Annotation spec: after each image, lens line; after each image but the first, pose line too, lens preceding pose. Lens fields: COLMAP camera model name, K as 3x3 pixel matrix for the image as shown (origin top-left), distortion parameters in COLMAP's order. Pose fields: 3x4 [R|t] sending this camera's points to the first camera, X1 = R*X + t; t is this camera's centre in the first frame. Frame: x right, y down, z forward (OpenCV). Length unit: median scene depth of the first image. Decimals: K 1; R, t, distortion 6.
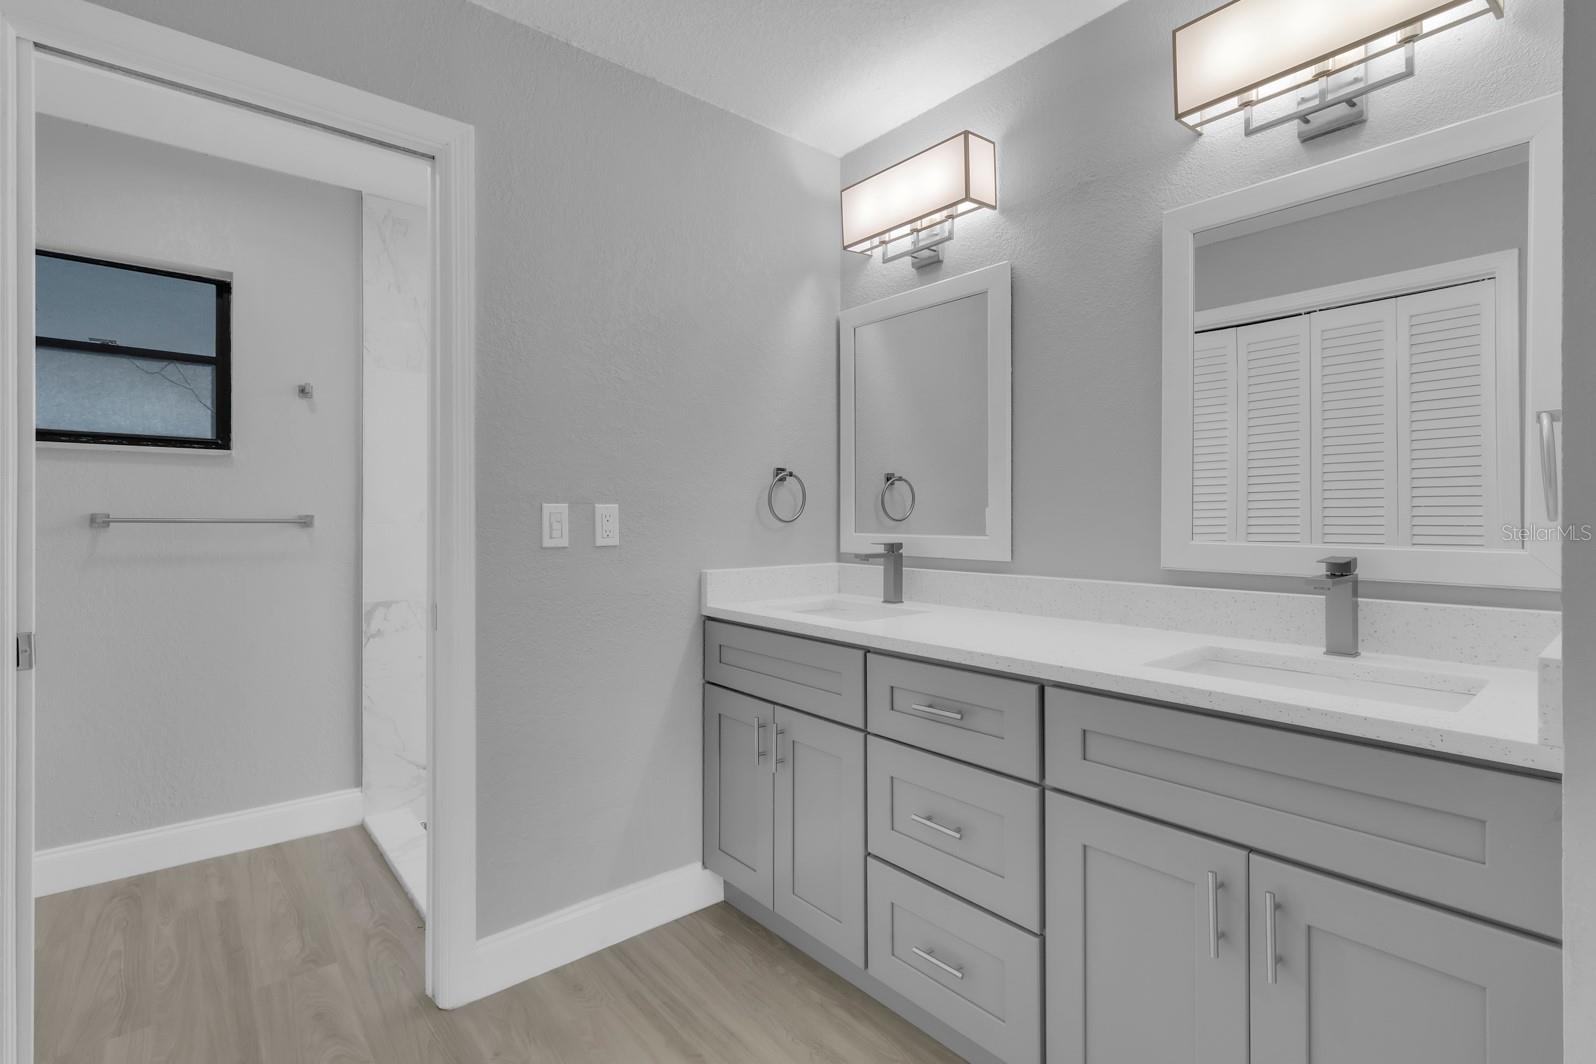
lens RADIAL K [[741.8, 0, 804.9], [0, 741.8, 529.7], [0, 0, 1]] dist [0.004160, 0.000137]
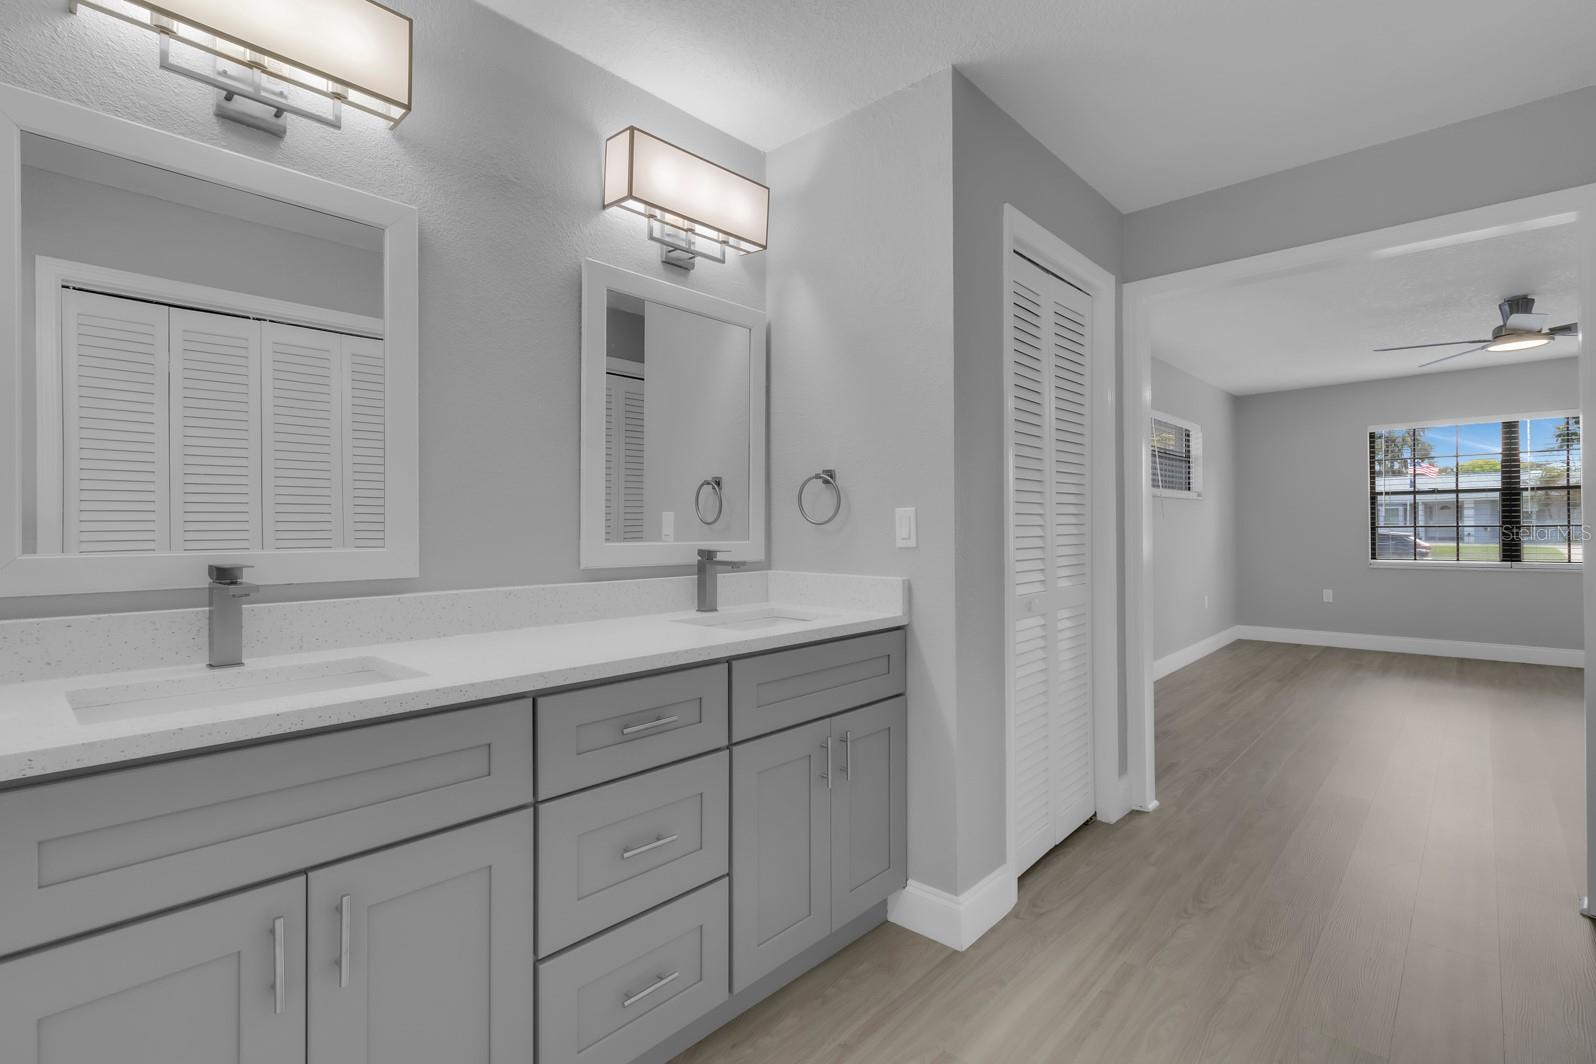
lens RADIAL K [[735.0, 0, 802.7], [0, 735.0, 549.7], [0, 0, 1]] dist [0.007889, -0.000078]
pose [[-0.126517, -0.032277, 0.991439, -0.630708], [0.012521, 0.999339, 0.034132, -0.010495], [-0.991885, 0.016732, -0.126029, 0.728211]]
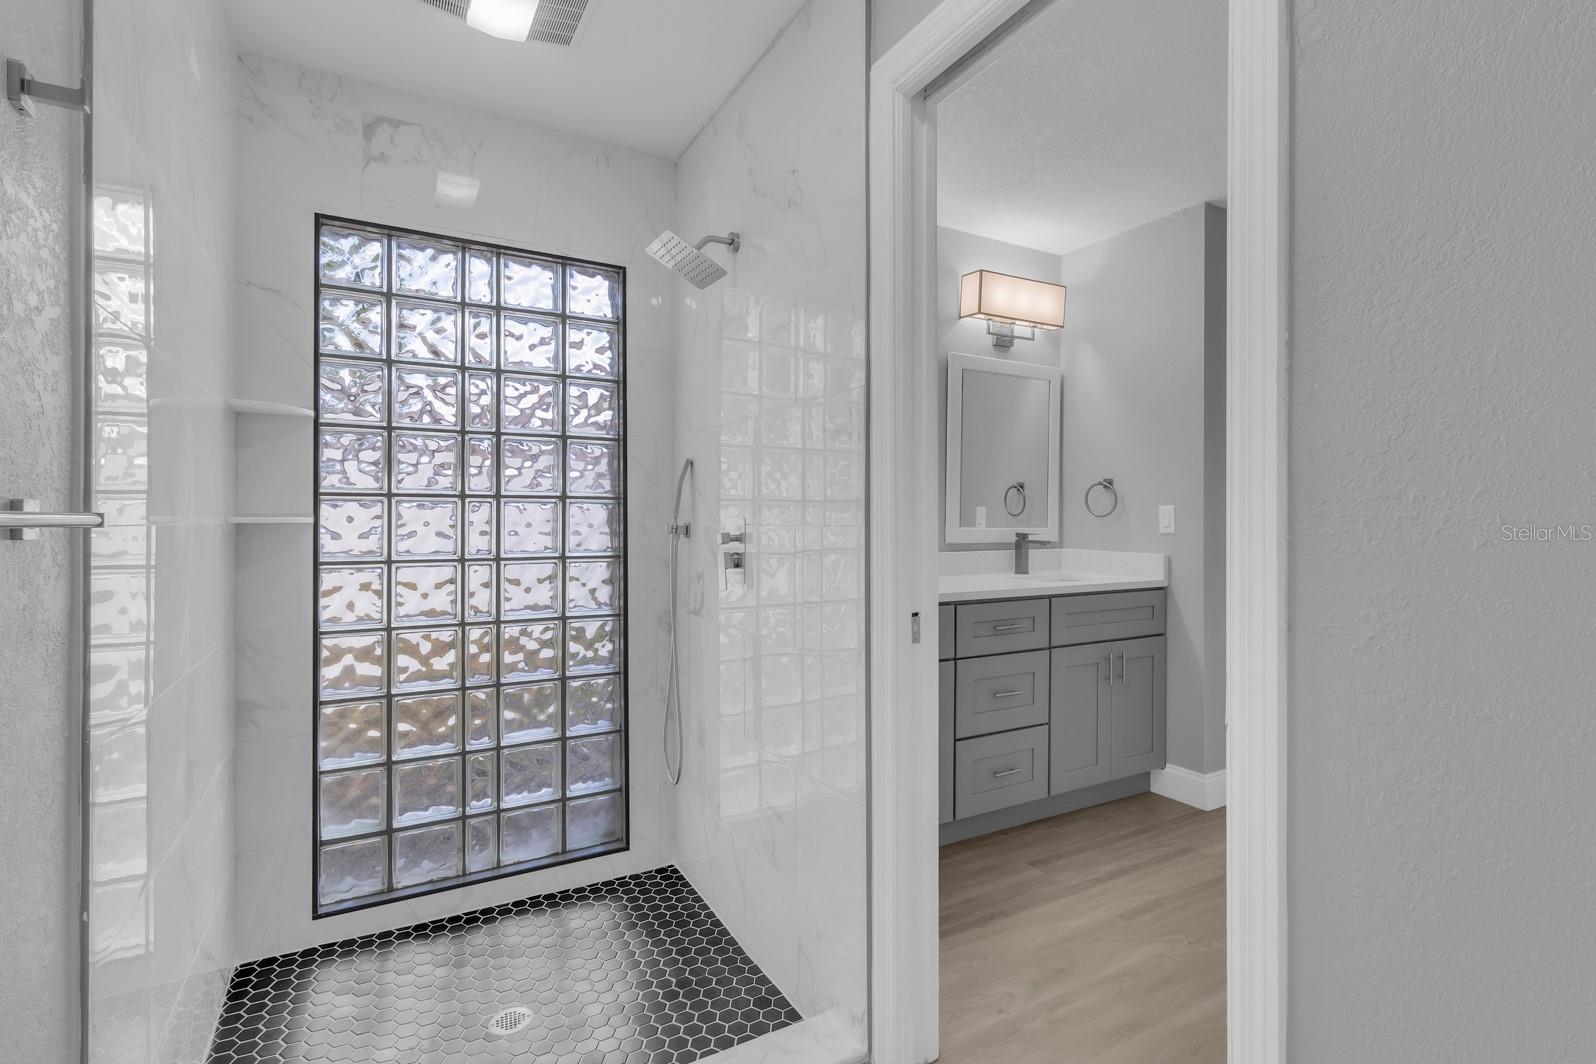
lens RADIAL K [[741.8, 0, 804.9], [0, 741.8, 529.7], [0, 0, 1]] dist [0.004160, 0.000137]
pose [[0.192983, -0.018959, 0.981019, -1.255355], [0.008072, 0.999810, 0.017734, -0.016271], [-0.981169, 0.004496, 0.193099, 0.886558]]
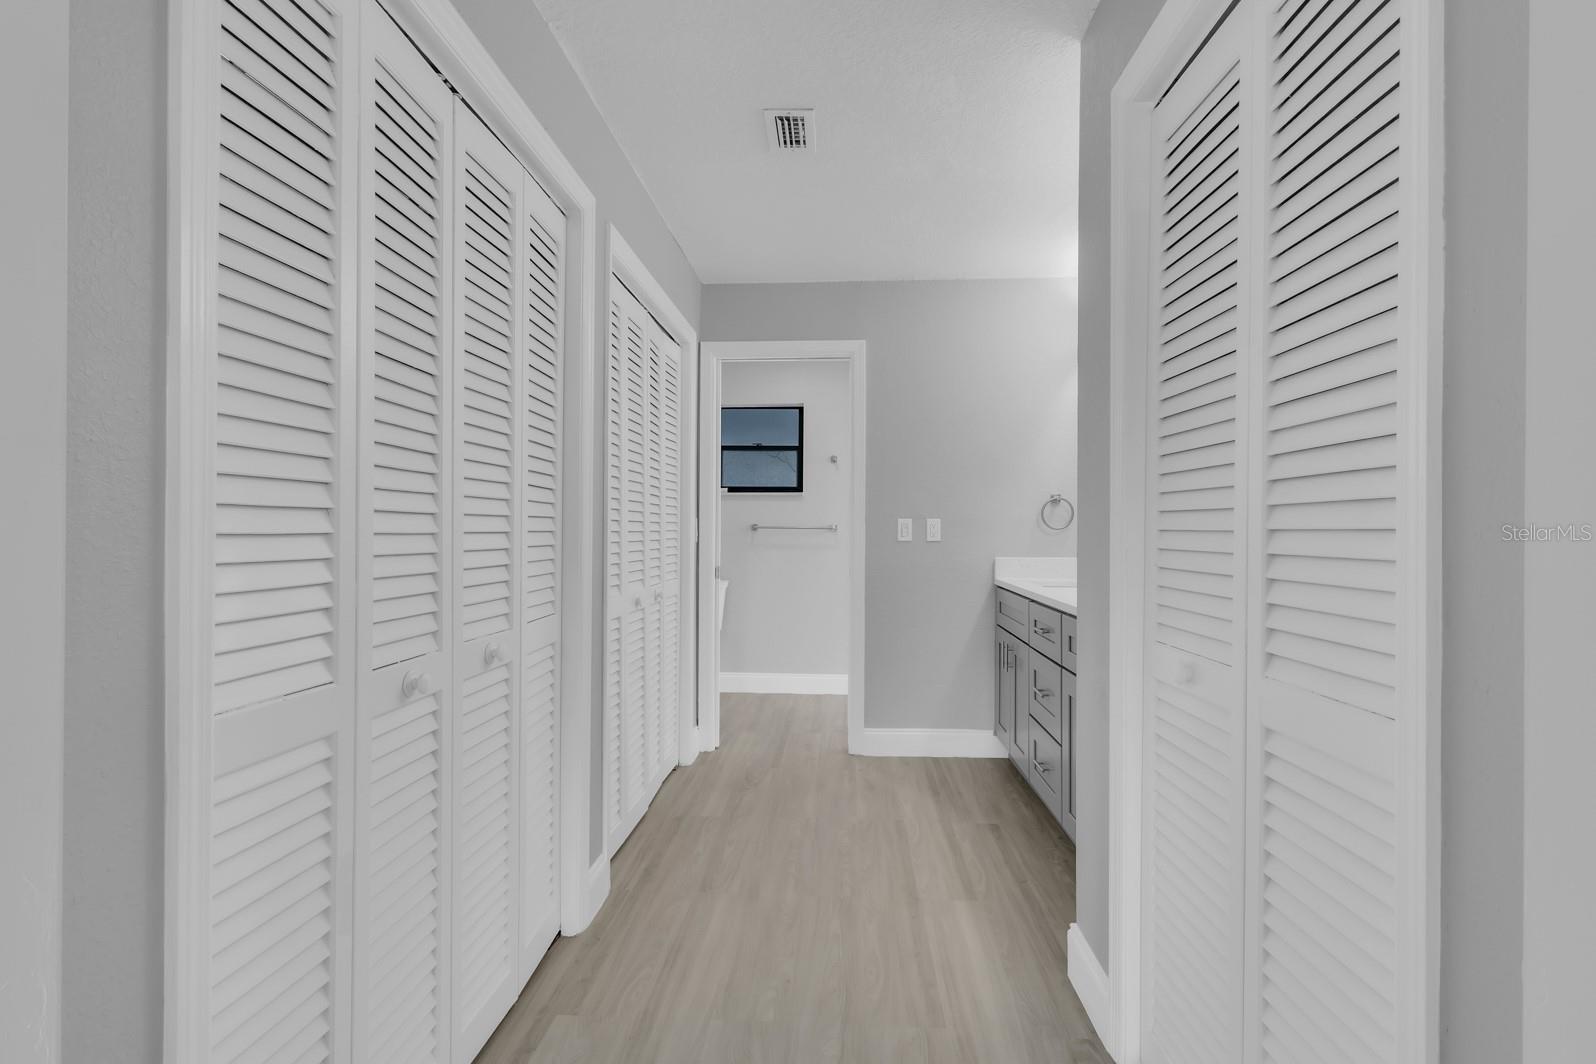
lens RADIAL K [[741.8, 0, 804.9], [0, 741.8, 529.7], [0, 0, 1]] dist [0.004160, 0.000137]
pose [[0.727024, 0.002085, -0.686608, 0.703405], [-0.010966, 0.999903, -0.008575, 0.011562], [0.686524, 0.013764, 0.726977, -0.518268]]
